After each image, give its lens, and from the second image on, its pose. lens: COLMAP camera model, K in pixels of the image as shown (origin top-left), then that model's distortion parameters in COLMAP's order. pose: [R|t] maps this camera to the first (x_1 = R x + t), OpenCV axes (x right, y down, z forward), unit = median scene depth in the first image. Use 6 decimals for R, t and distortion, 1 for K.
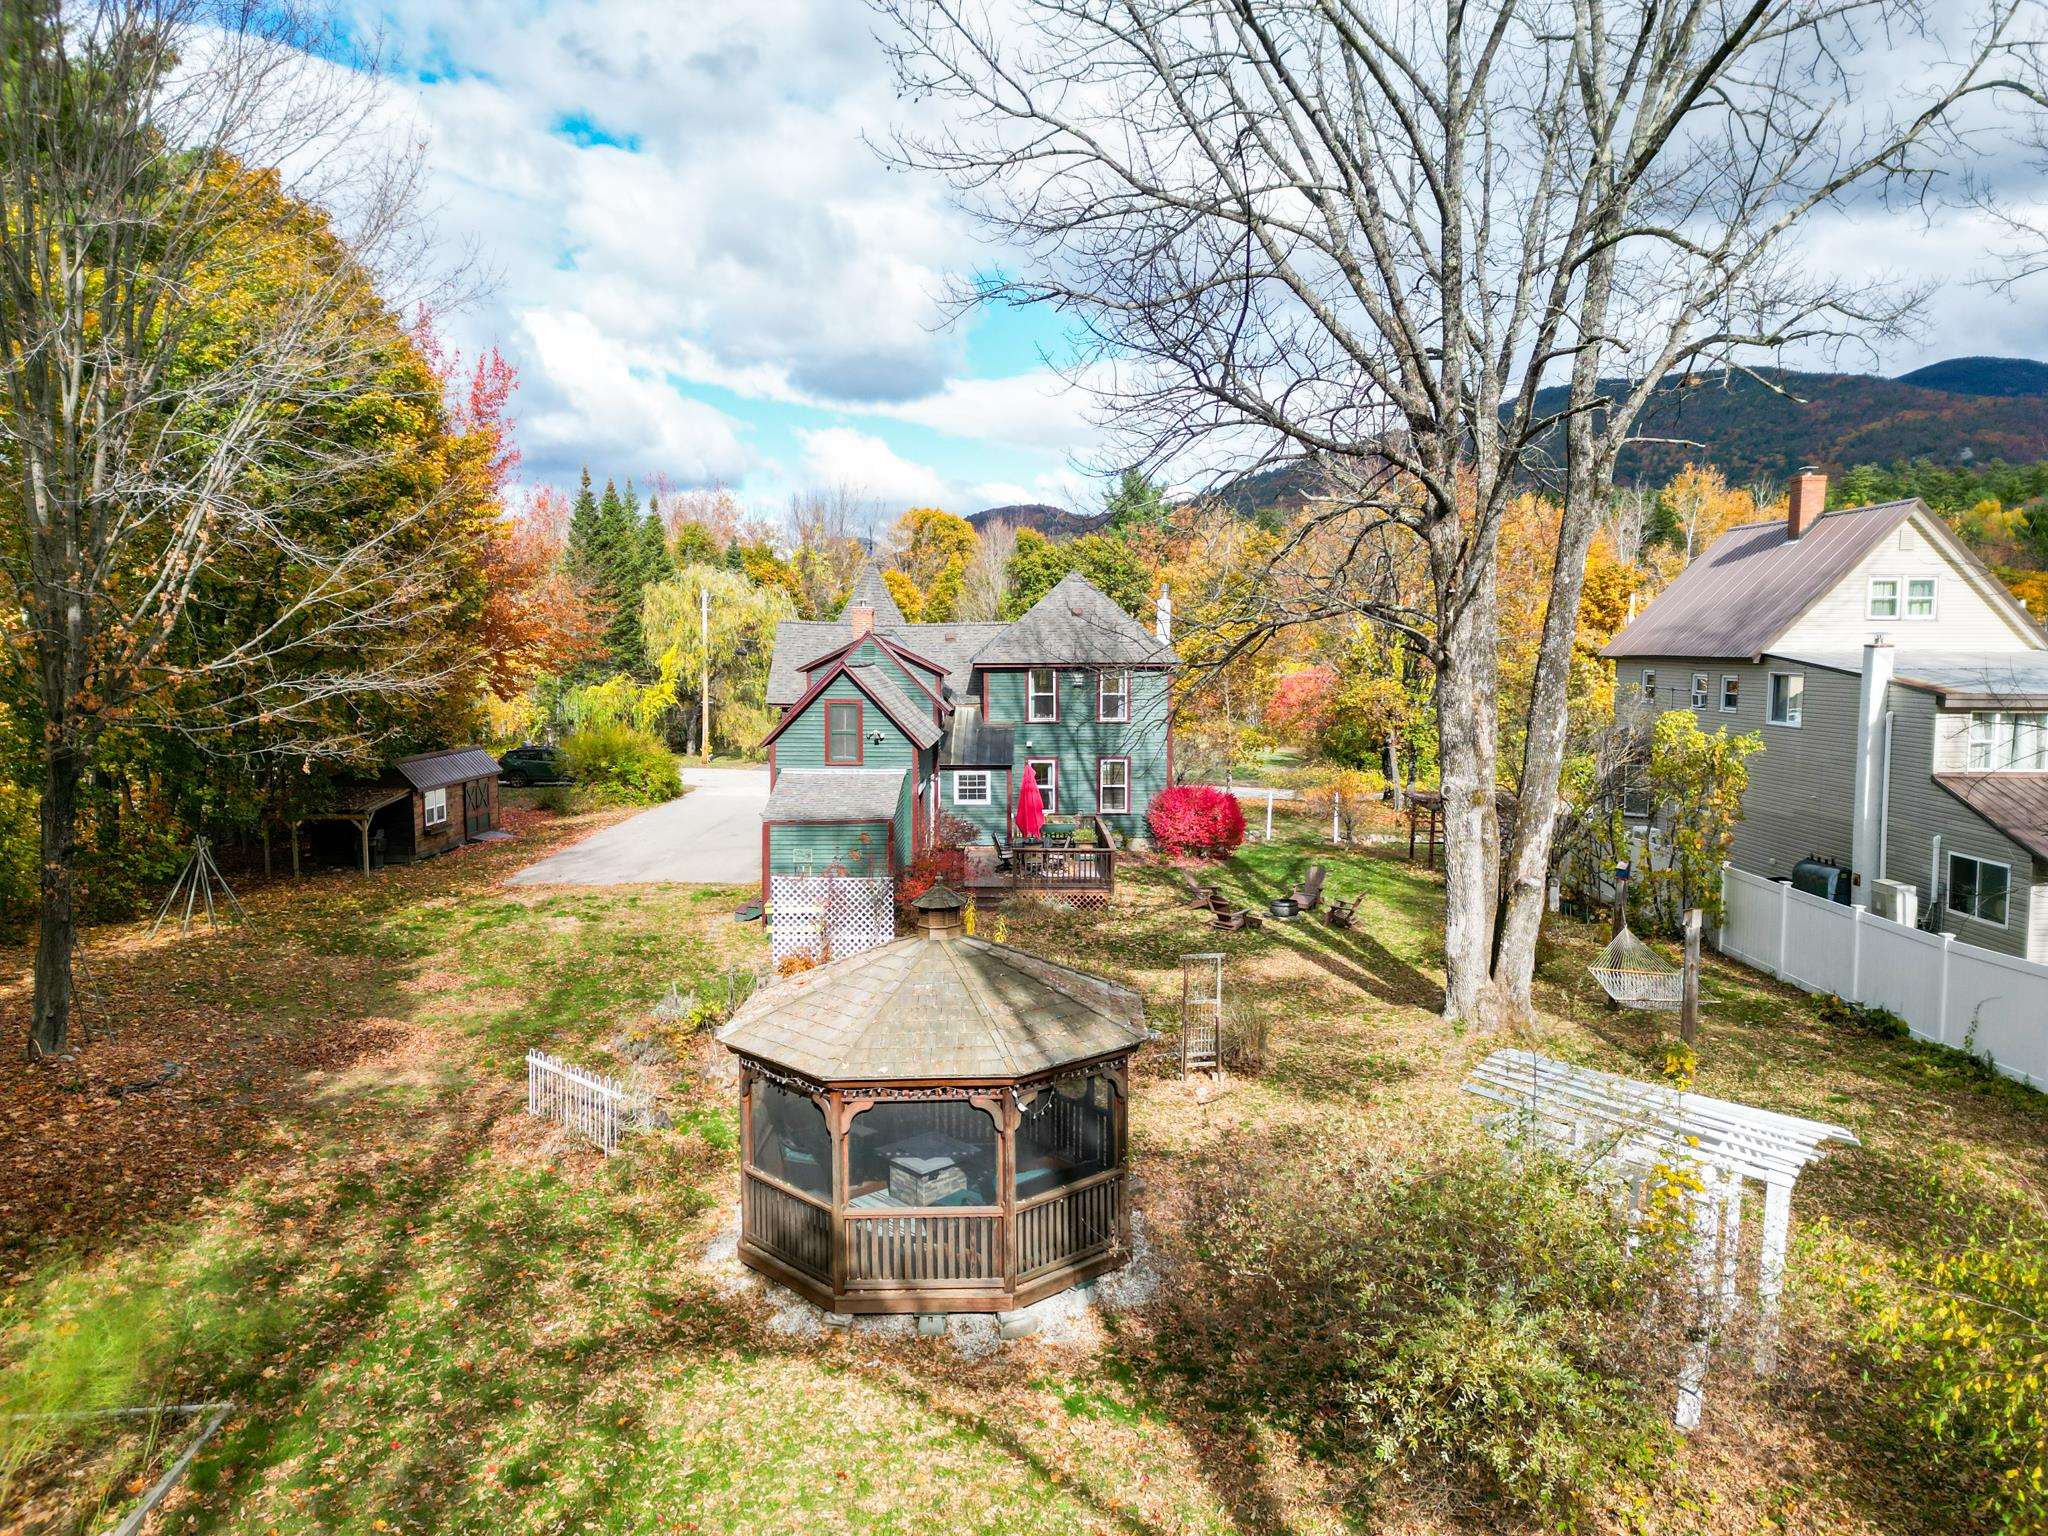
lens RADIAL K [[1426.0, 0, 1024.0], [0, 1426.0, 768.0], [0, 0, 1]] dist [0.030159, -0.002941]
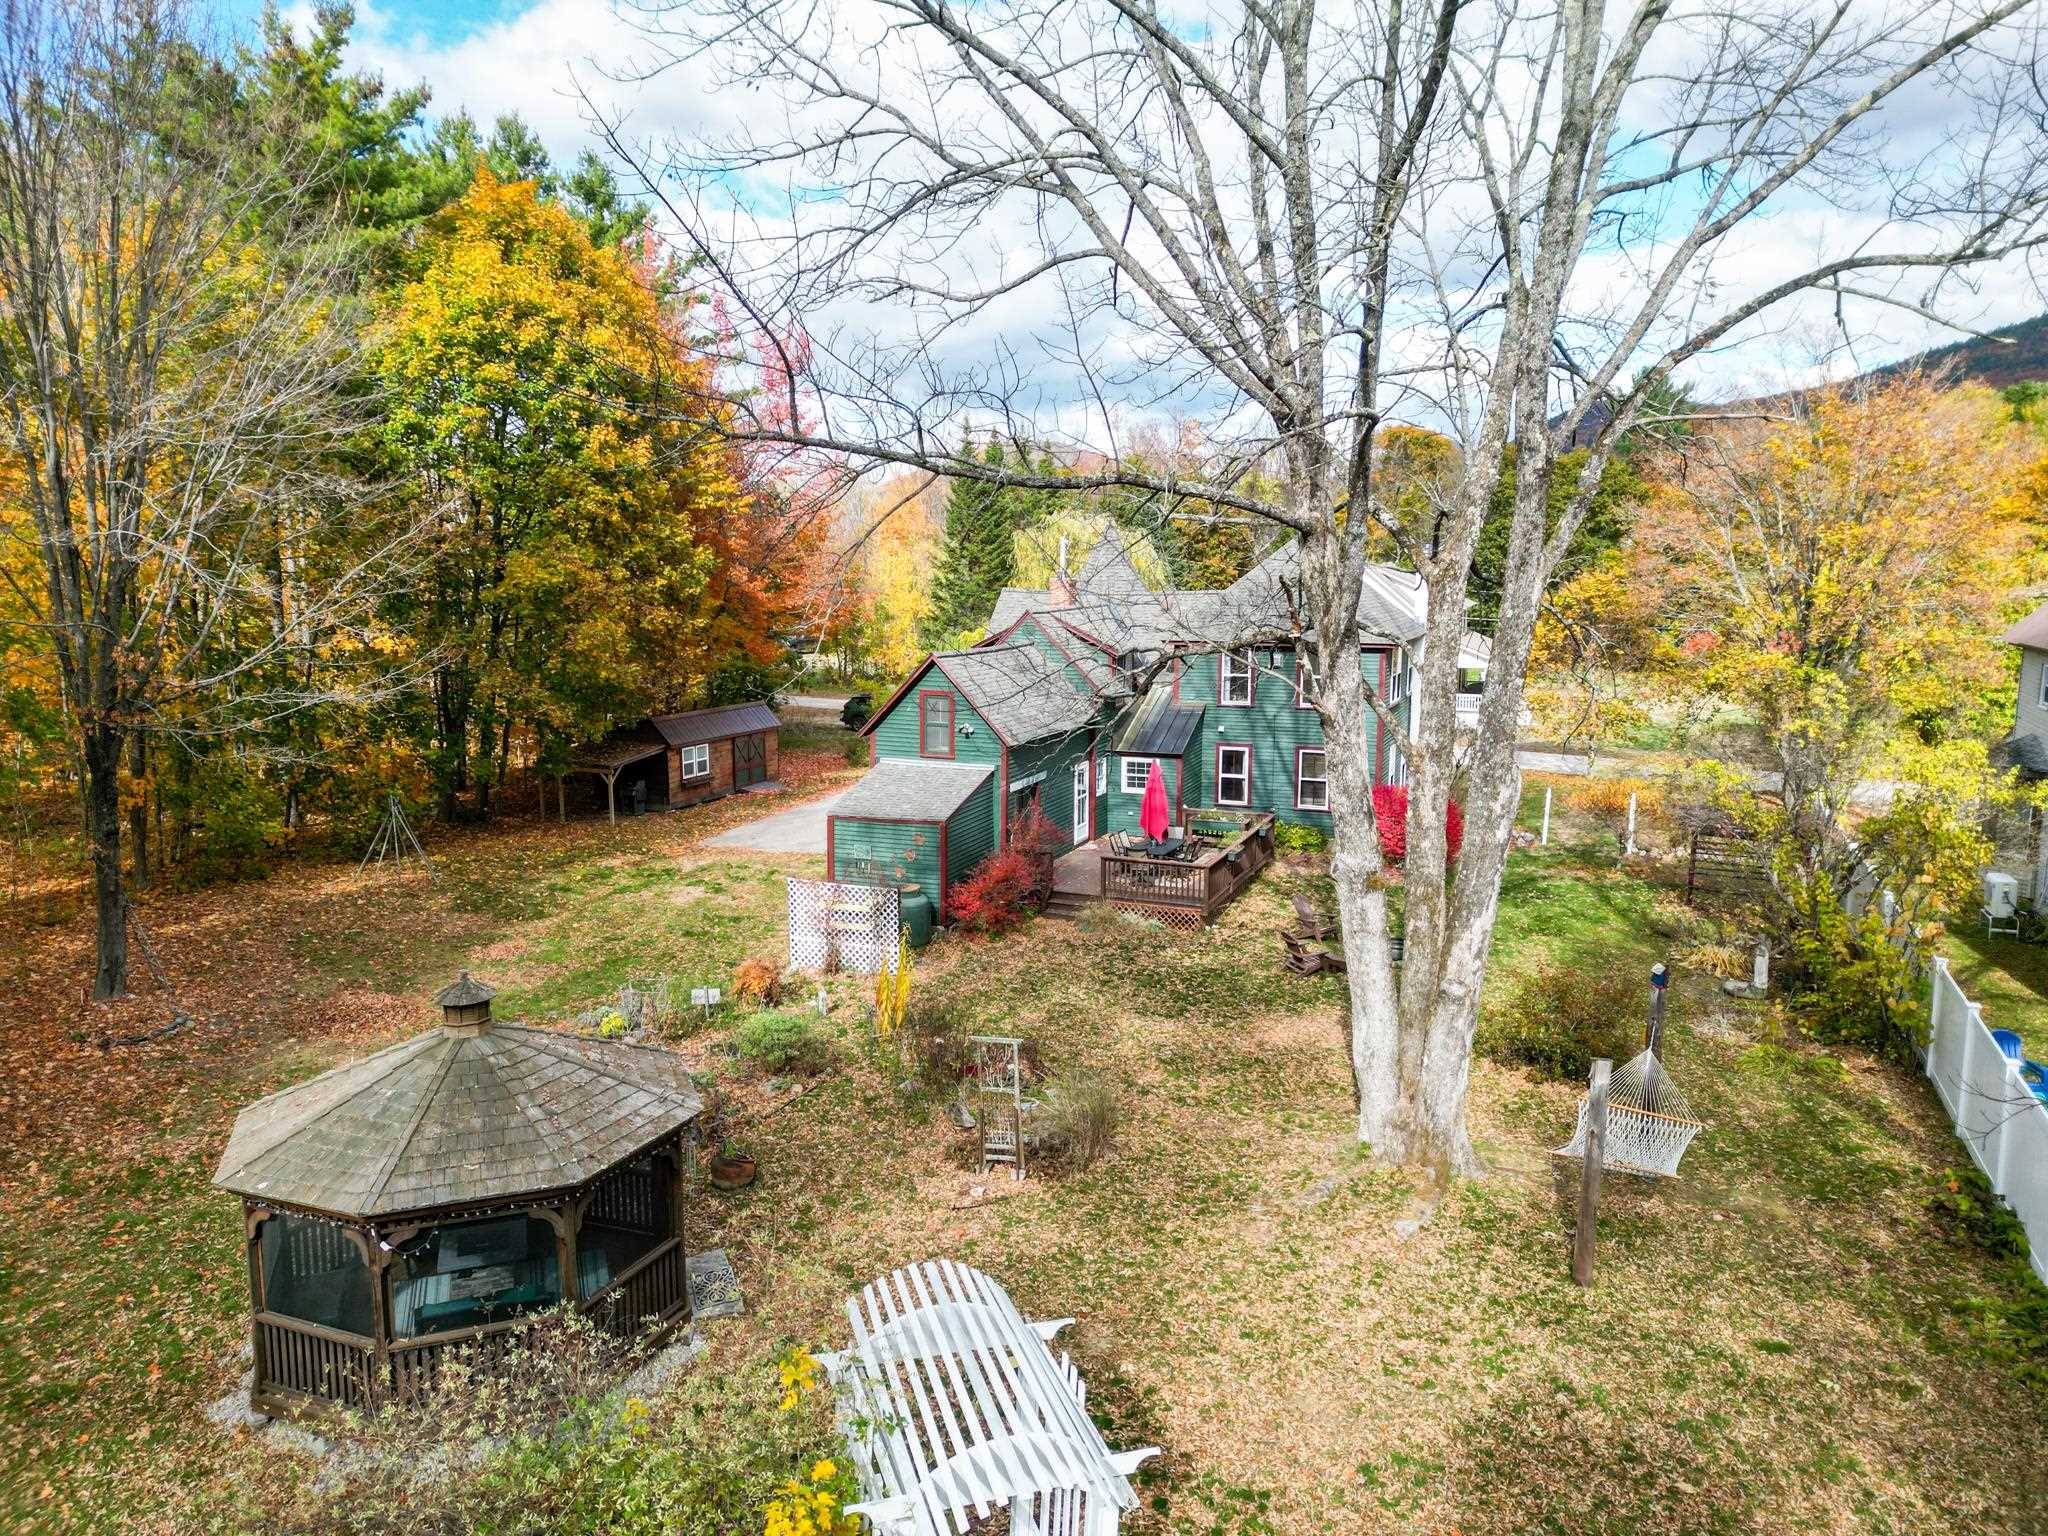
lens RADIAL K [[1426.0, 0, 1024.0], [0, 1426.0, 768.0], [0, 0, 1]] dist [0.030159, -0.002941]
pose [[0.923614, 0.055126, -0.379339, 0.248051], [-0.031933, 0.997230, 0.067169, -0.051839], [0.381991, -0.049925, 0.922817, 0.101492]]
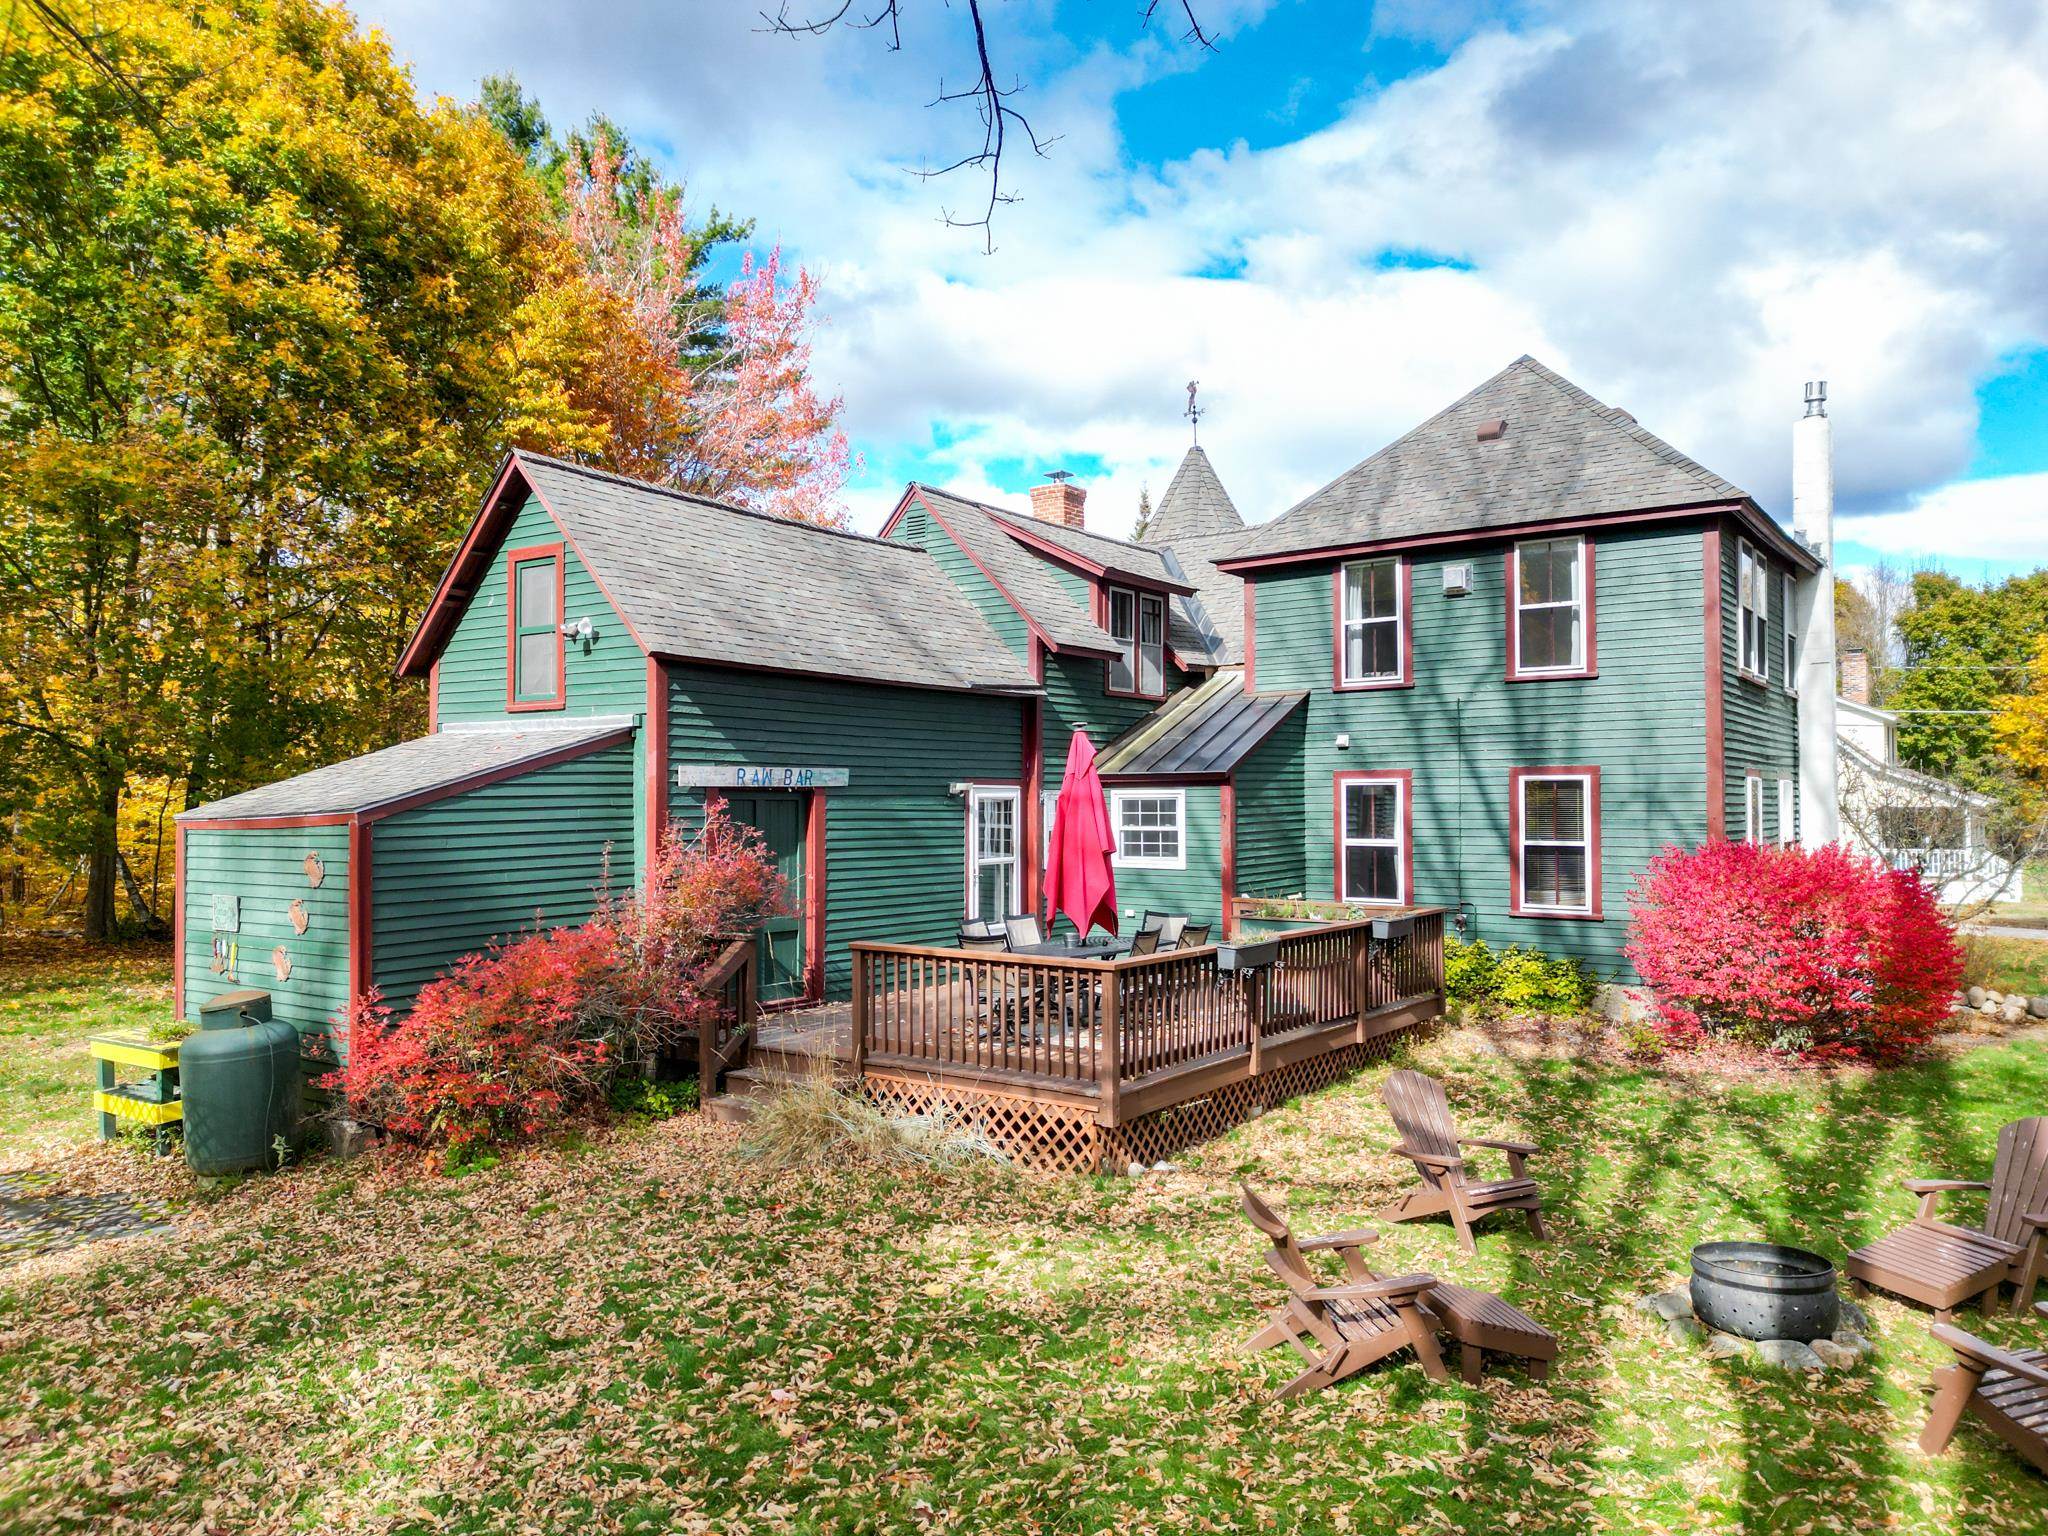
lens RADIAL K [[1426.0, 0, 1024.0], [0, 1426.0, 768.0], [0, 0, 1]] dist [0.030159, -0.002941]
pose [[0.803124, -0.021702, -0.595416, 0.187258], [-0.047457, 0.993831, -0.100235, 0.040435], [0.593918, 0.108758, 0.797140, 0.635283]]
